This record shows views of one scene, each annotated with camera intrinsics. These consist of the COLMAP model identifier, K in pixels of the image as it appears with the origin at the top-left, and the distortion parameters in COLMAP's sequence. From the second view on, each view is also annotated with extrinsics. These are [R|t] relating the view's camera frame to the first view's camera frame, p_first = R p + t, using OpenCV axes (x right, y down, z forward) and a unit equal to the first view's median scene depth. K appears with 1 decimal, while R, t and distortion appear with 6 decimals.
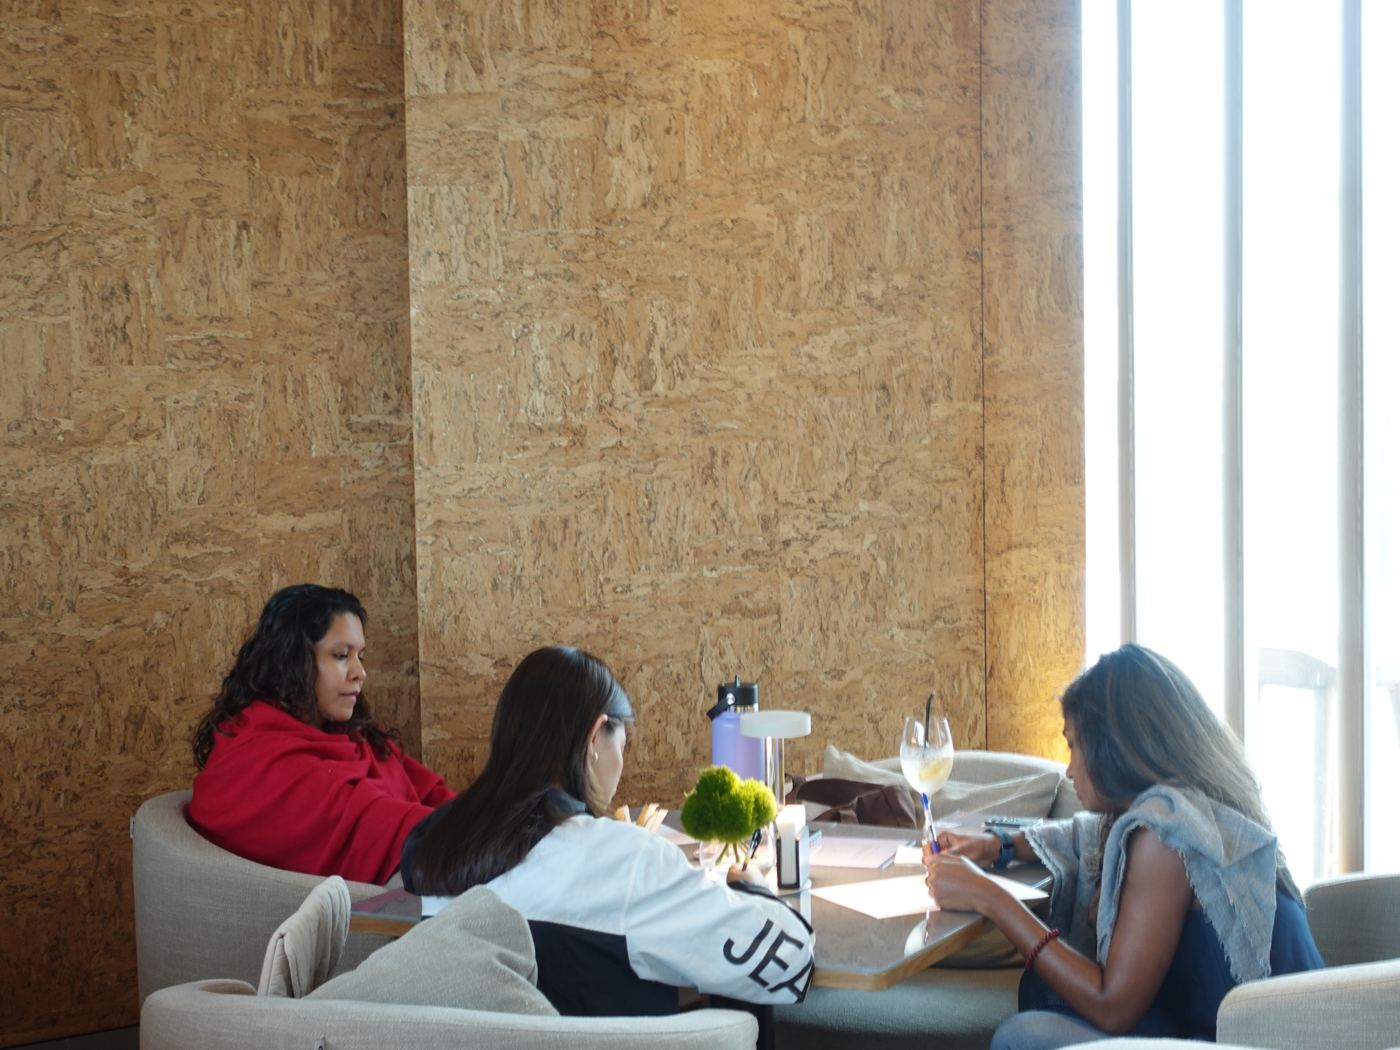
lens RADIAL K [[2512.4, 0, 700.0], [0, 2512.4, 525.0], [0, 0, 1]] dist [-0.014824, 0.034012]
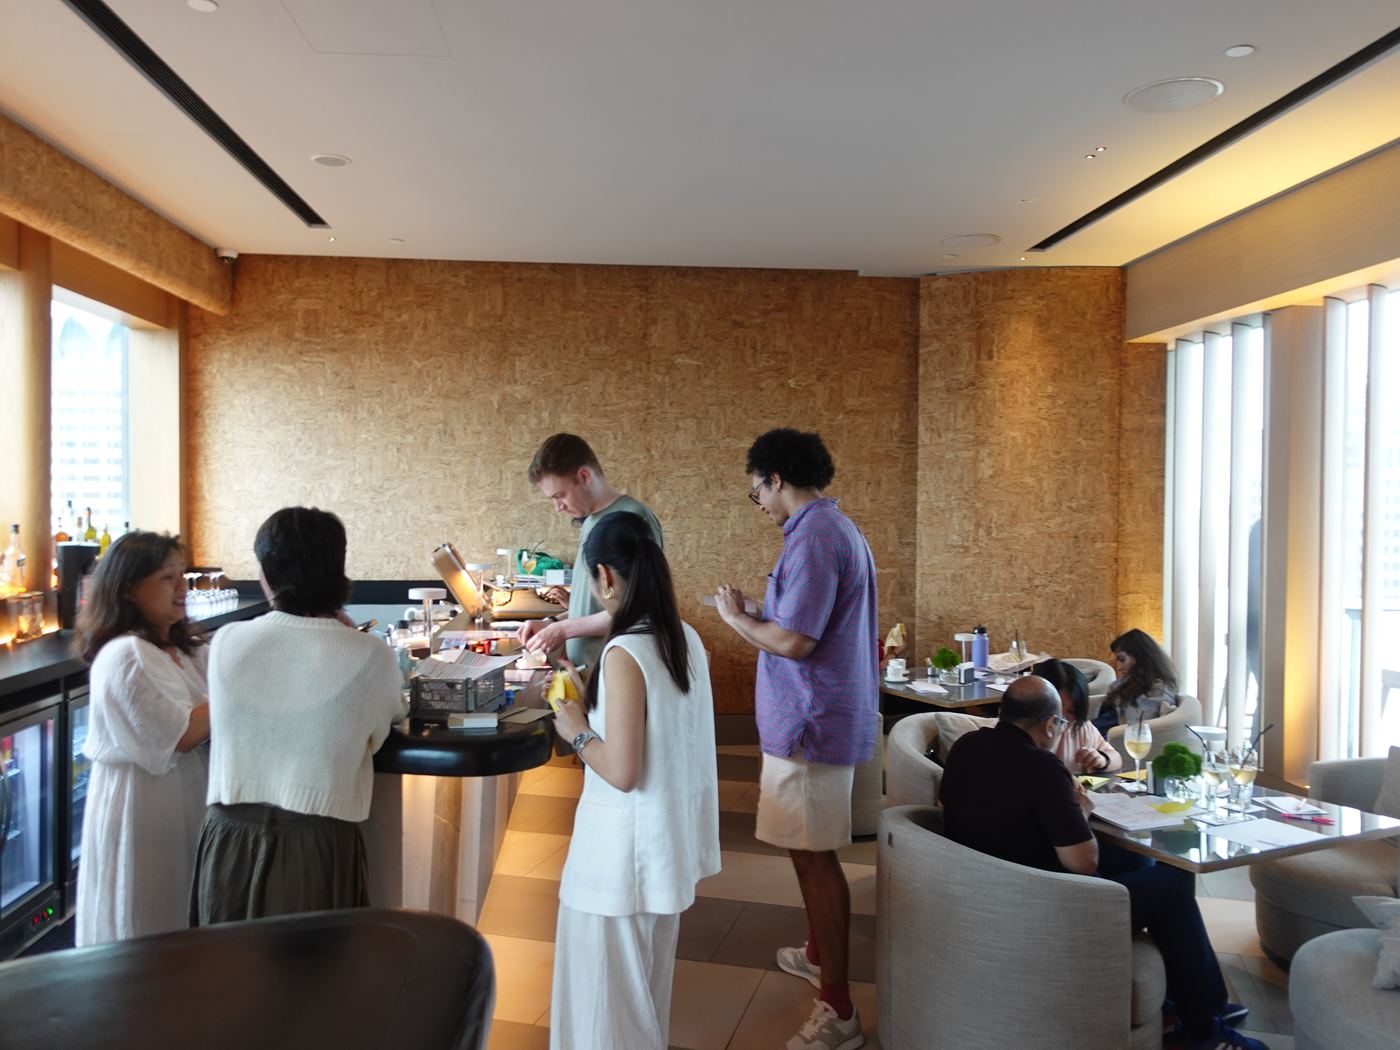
lens RADIAL K [[1085.2, 0, 700.0], [0, 1085.2, 525.0], [0, 0, 1]] dist [0.001650, 0.000091]
pose [[0.854355, 0.033781, -0.518590, 0.376154], [-0.052845, 0.998360, -0.022027, -0.017213], [0.516996, 0.046223, 0.854739, -0.362985]]
